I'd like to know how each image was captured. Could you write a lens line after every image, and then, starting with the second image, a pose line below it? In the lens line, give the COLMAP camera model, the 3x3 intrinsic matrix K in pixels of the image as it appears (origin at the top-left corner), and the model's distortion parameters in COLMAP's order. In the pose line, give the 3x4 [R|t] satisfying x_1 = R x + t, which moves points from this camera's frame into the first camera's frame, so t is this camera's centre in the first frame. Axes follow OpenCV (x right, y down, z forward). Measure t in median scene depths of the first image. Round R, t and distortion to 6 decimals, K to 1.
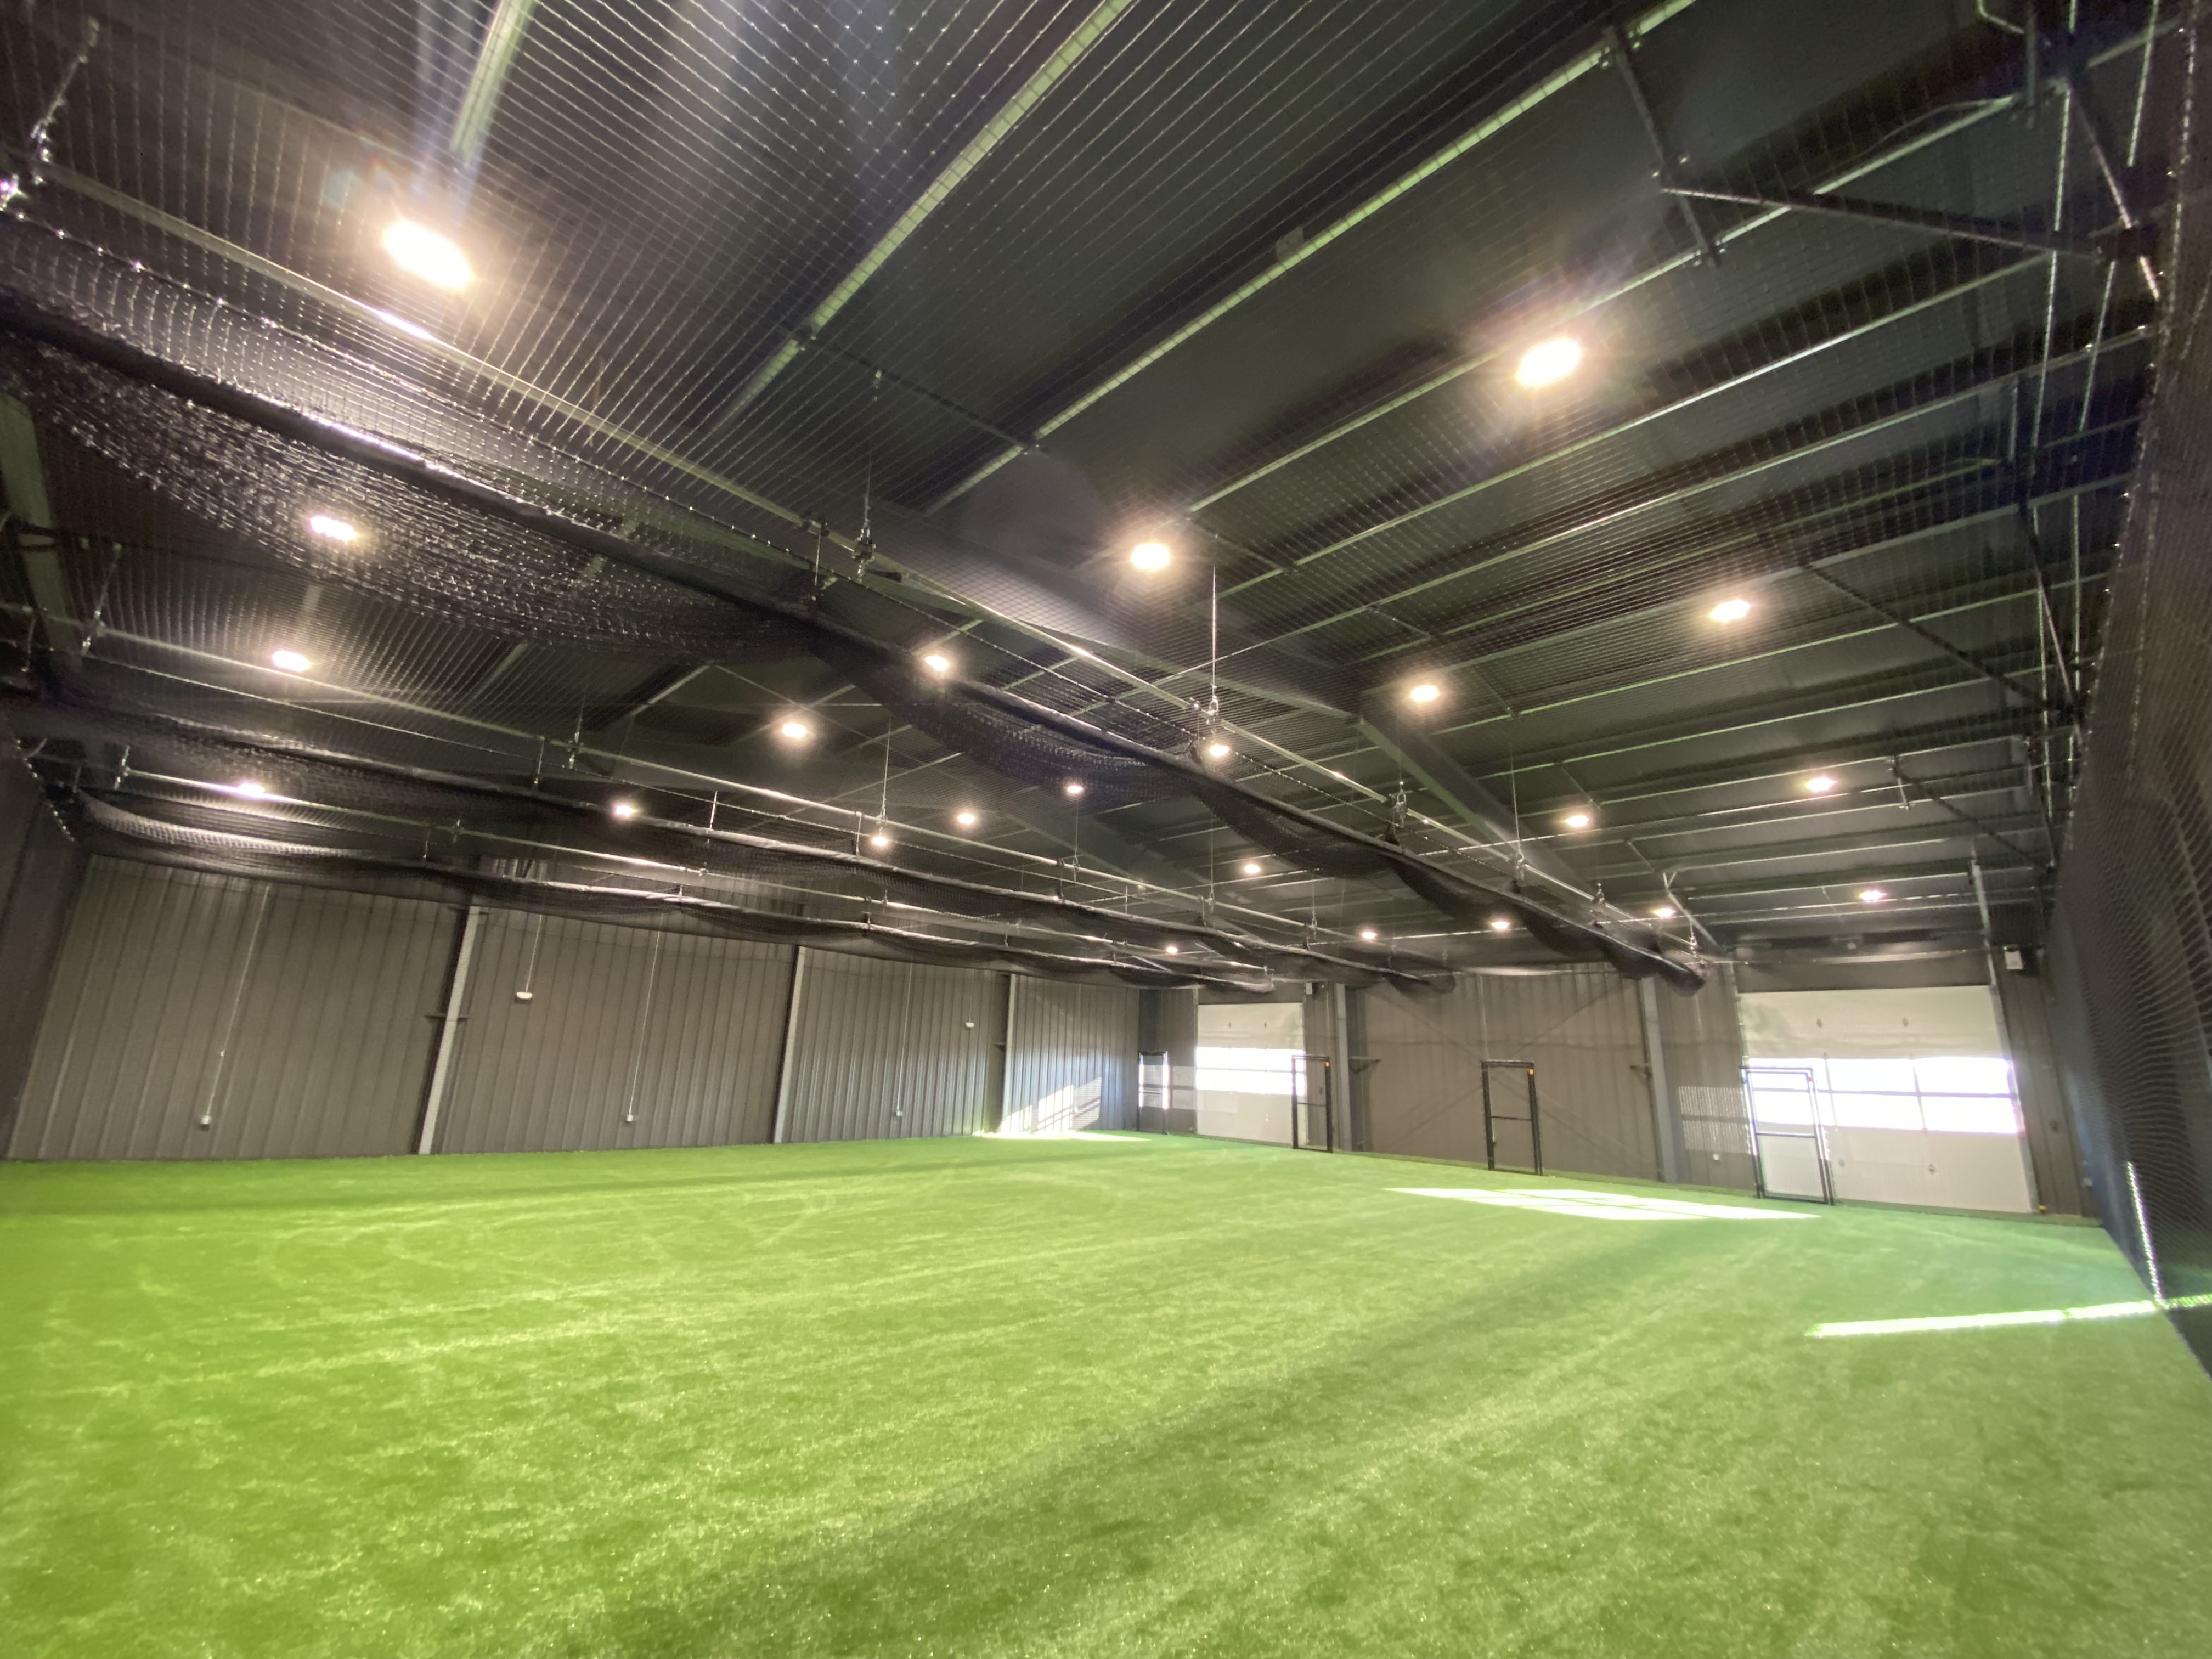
lens RADIAL K [[902.3, 0, 1098.6], [0, 902.3, 830.0], [0, 0, 1]] dist [0.002702, -0.007187]
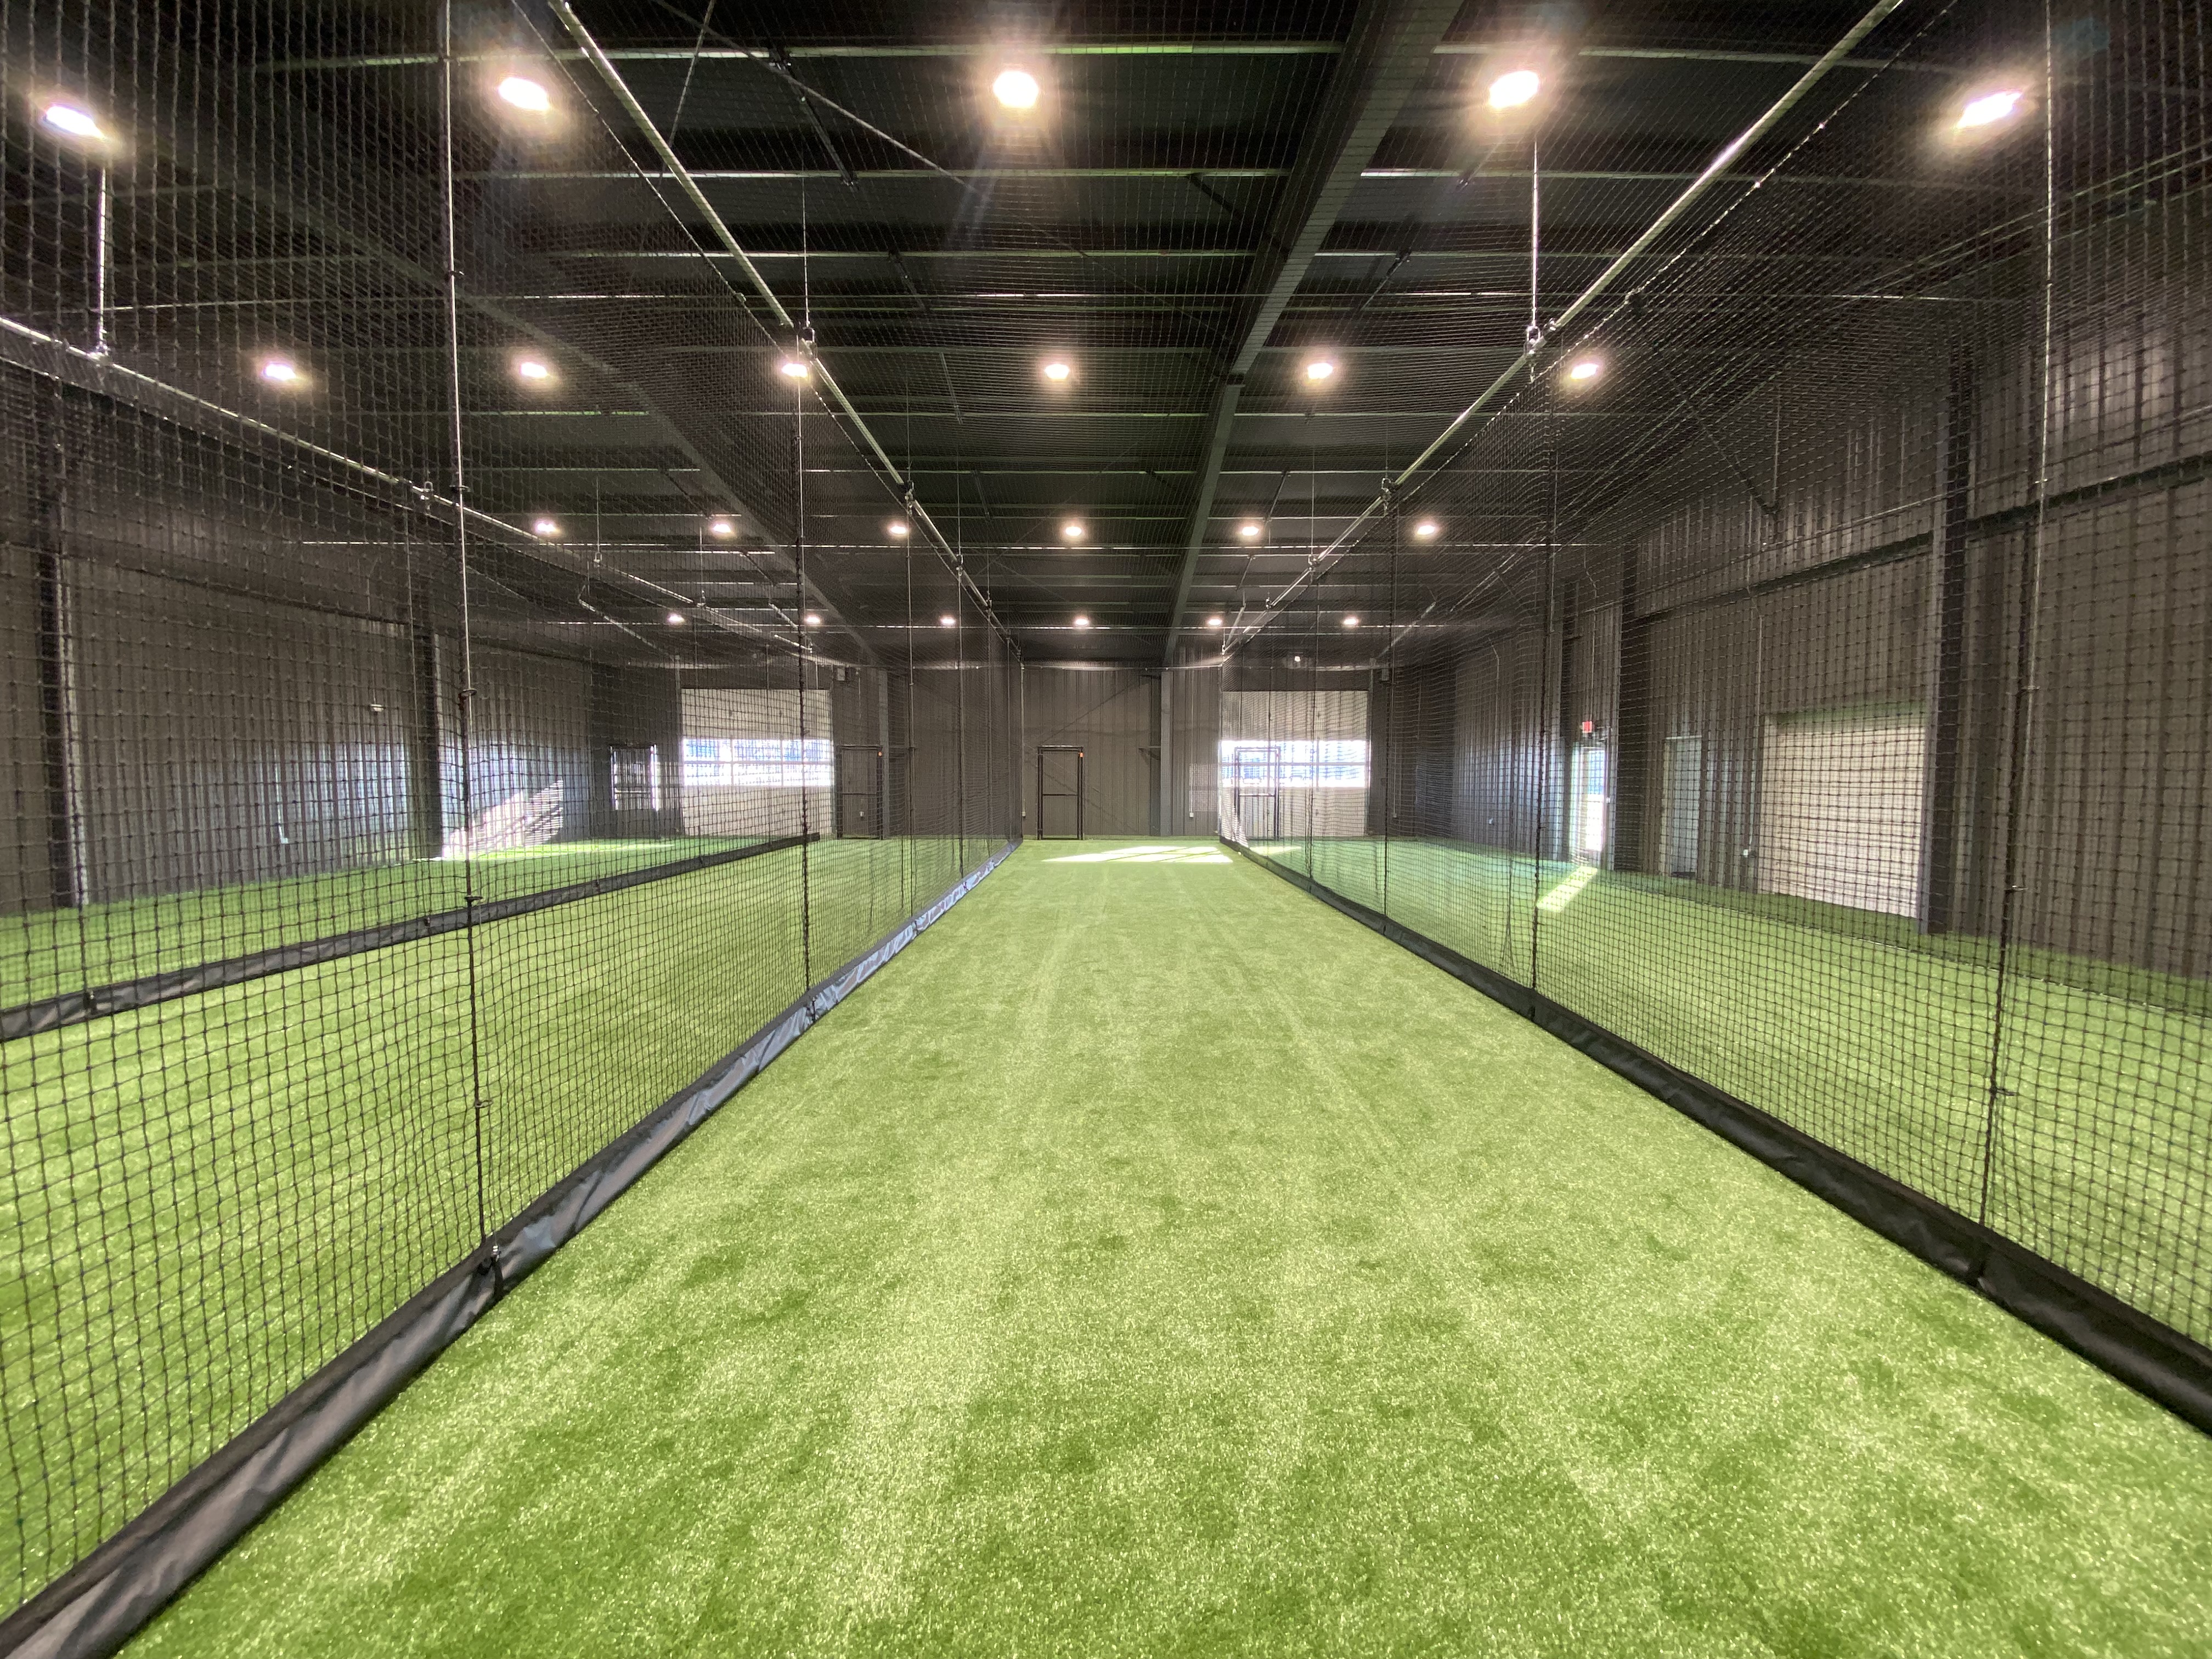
lens RADIAL K [[902.3, 0, 1099.7], [0, 902.3, 834.2], [0, 0, 1]] dist [0.002702, -0.007187]
pose [[0.707282, -0.082459, 0.702106, -0.475650], [-0.155881, 0.950536, 0.268666, 0.089366], [-0.689531, -0.299468, 0.659443, 0.343227]]
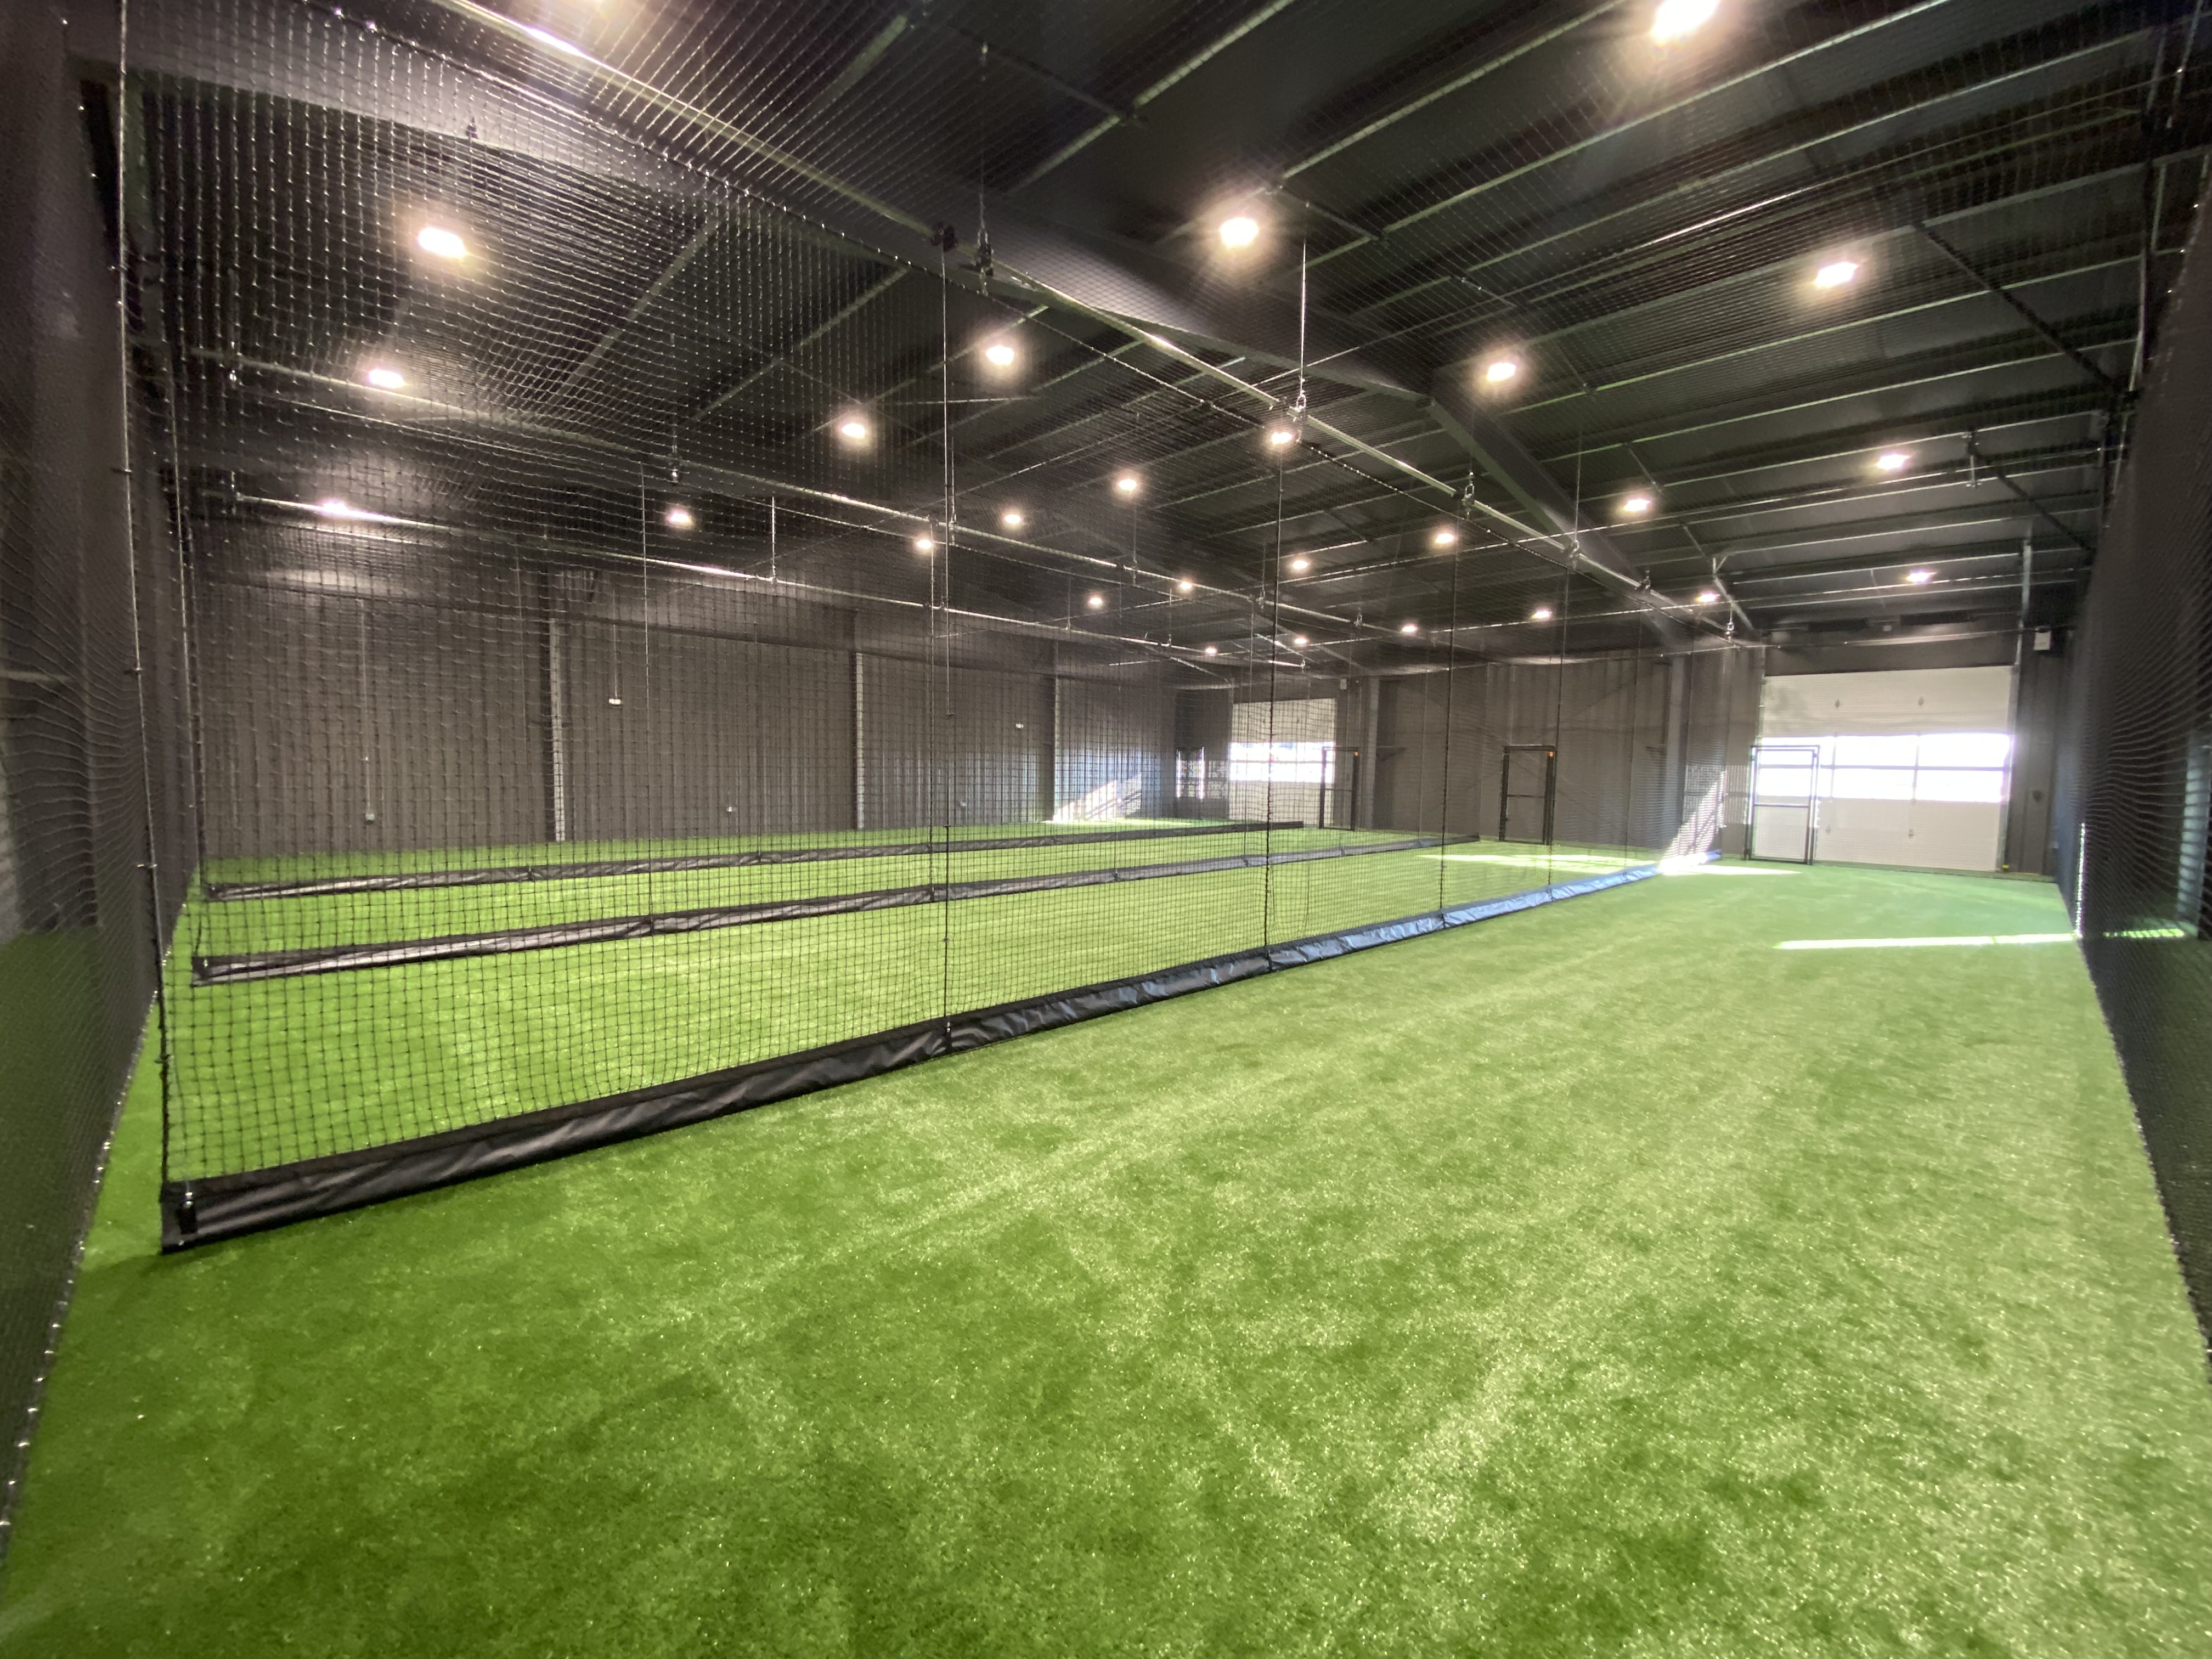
lens RADIAL K [[902.3, 0, 1096.5], [0, 902.3, 834.5], [0, 0, 1]] dist [0.002702, -0.007187]
pose [[0.999466, -0.016934, -0.027940, -0.047834], [0.025080, 0.945730, 0.323985, -0.004736], [0.020937, -0.324512, 0.945650, -0.079675]]
